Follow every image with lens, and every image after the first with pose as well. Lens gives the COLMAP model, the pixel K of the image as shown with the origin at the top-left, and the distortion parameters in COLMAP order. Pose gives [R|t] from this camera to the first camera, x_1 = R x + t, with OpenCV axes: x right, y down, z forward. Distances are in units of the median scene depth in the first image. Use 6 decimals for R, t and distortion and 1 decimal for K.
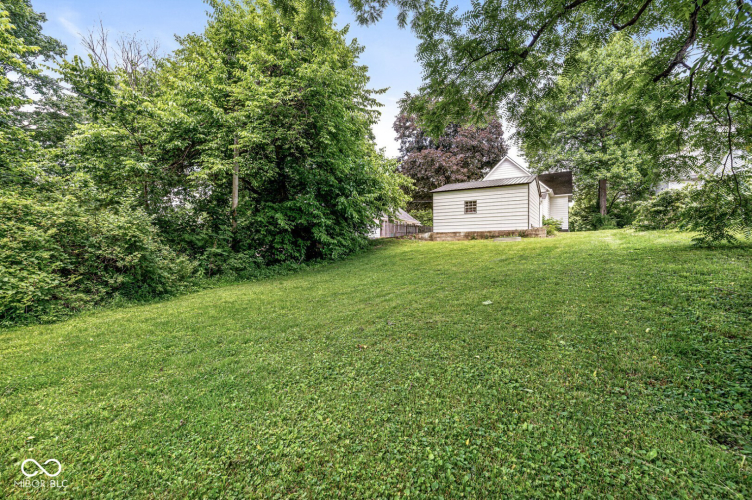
lens RADIAL K [[324.6, 0, 376.4], [0, 324.6, 240.0], [0, 0, 1]] dist [0.000200, -0.000113]
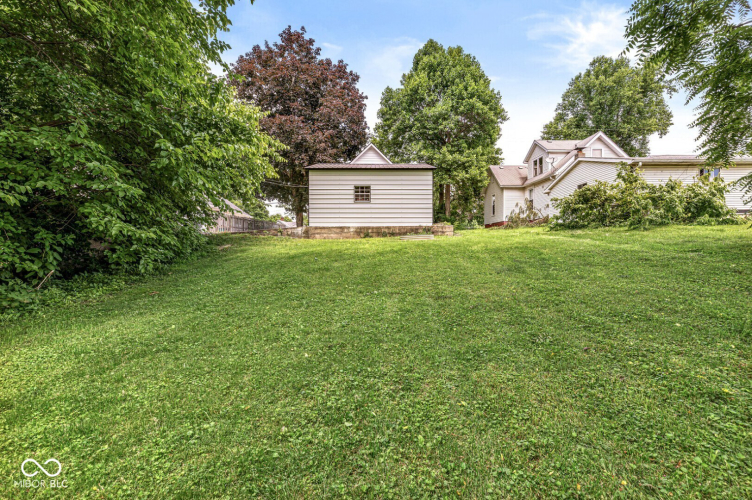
lens RADIAL K [[324.6, 0, 376.4], [0, 324.6, 240.0], [0, 0, 1]] dist [0.000200, -0.000113]
pose [[0.846225, 0.011664, 0.532698, -0.079412], [-0.011987, 0.999924, -0.002853, 0.006441], [-0.532691, -0.003971, 0.846301, 0.352682]]
